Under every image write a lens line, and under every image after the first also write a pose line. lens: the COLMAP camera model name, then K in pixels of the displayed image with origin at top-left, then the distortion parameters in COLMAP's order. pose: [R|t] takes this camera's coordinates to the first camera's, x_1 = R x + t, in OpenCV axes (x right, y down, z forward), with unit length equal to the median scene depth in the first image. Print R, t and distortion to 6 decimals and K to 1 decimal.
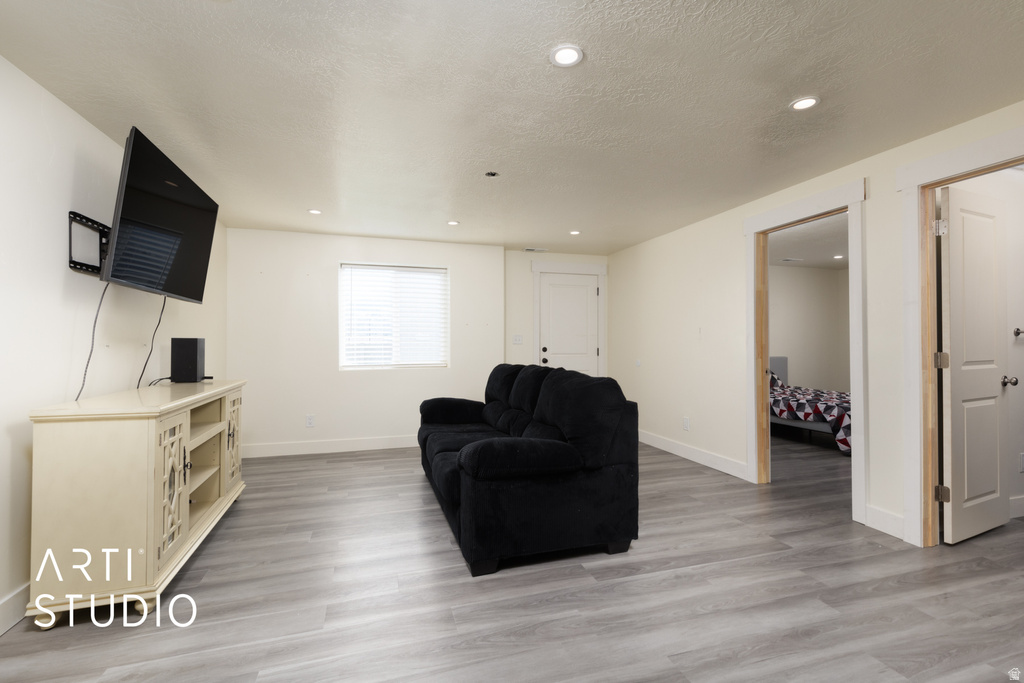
lens RADIAL K [[459.2, 0, 516.1], [0, 459.2, 338.5], [0, 0, 1]] dist [0.007343, -0.000235]
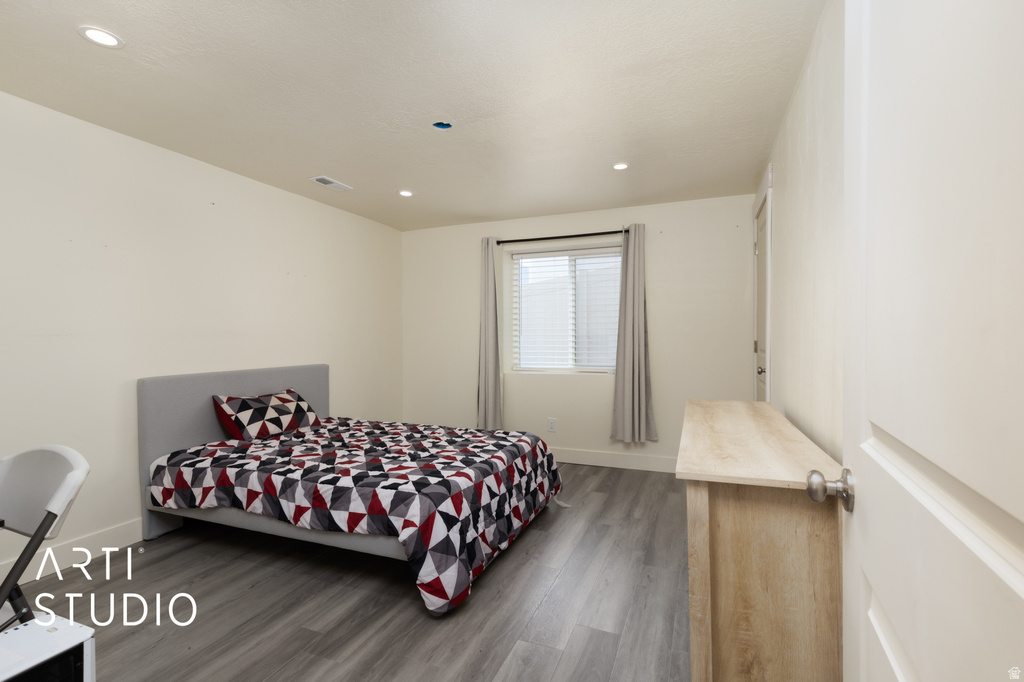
lens RADIAL K [[459.2, 0, 516.1], [0, 459.2, 338.0], [0, 0, 1]] dist [0.007343, -0.000235]
pose [[0.633560, -0.000557, 0.773694, 0.407295], [-0.004257, 0.999982, 0.004206, 0.004396], [-0.773682, -0.005959, 0.633546, 0.632199]]
